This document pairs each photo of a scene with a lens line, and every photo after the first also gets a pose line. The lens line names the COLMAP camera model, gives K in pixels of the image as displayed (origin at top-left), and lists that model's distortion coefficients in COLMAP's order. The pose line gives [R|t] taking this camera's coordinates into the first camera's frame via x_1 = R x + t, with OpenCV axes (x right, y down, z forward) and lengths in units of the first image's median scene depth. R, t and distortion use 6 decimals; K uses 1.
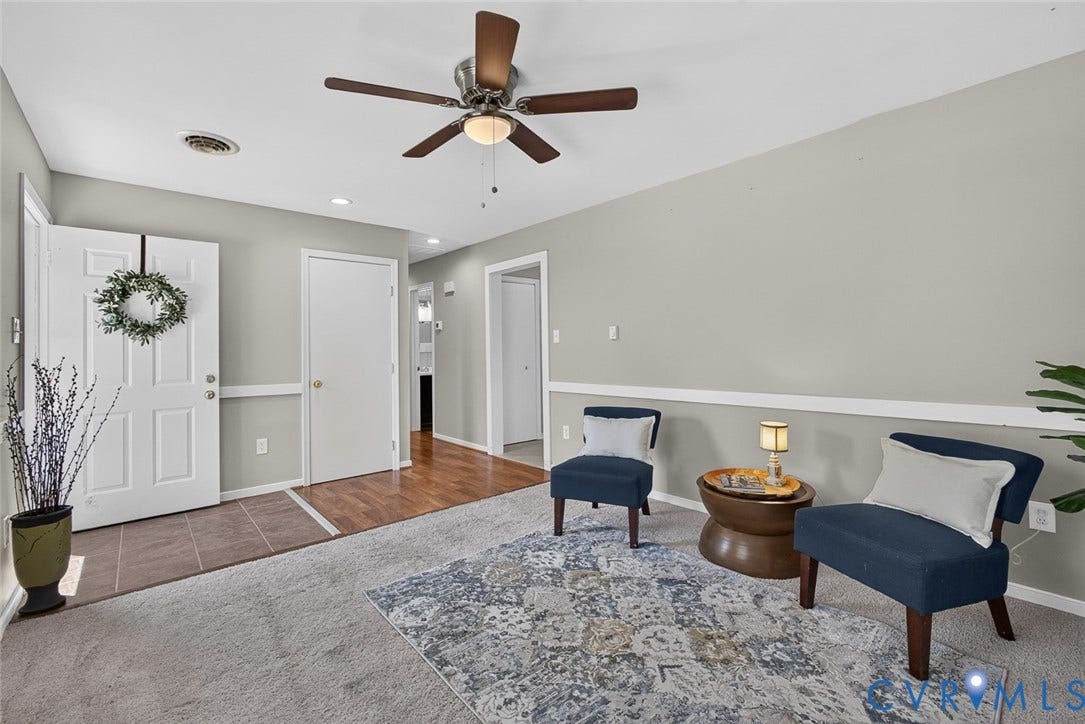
lens RADIAL K [[474.0, 0, 540.1], [0, 474.0, 347.6], [0, 0, 1]] dist [0.000026, 0.000050]
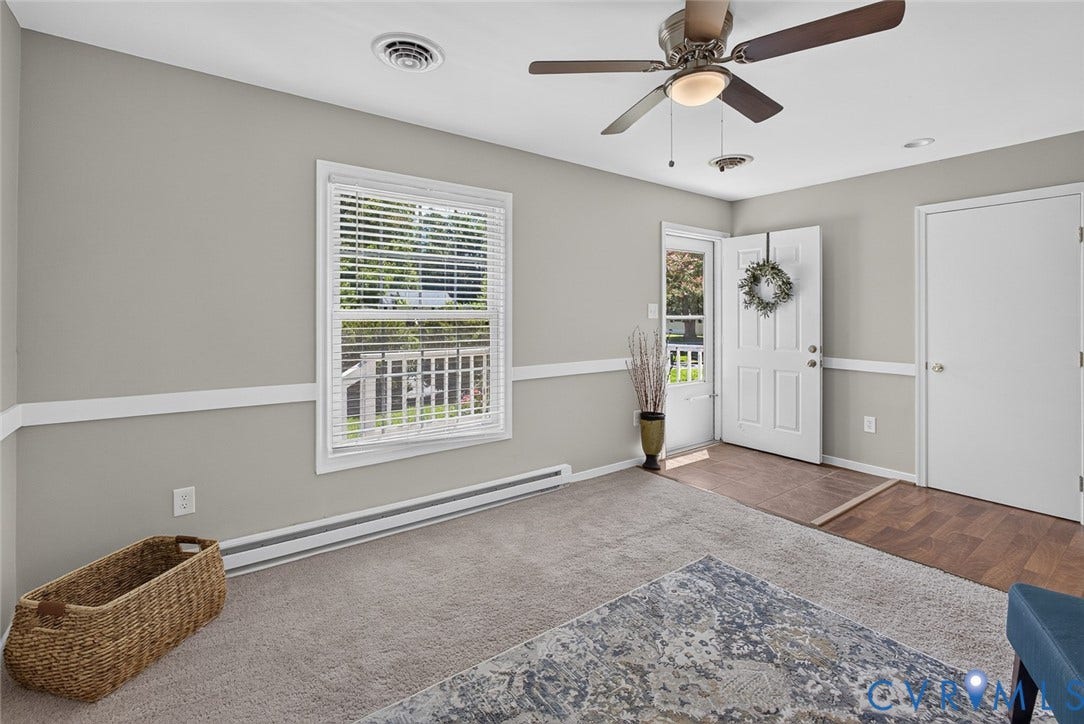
lens RADIAL K [[477.9, 0, 540.3], [0, 477.9, 318.8], [0, 0, 1]] dist [-0.009427, 0.000713]
pose [[-0.079381, 0.021155, -0.996620, 0.528137], [-0.001993, 0.999769, 0.021381, -0.031205], [0.996842, 0.003684, -0.079321, 0.511540]]
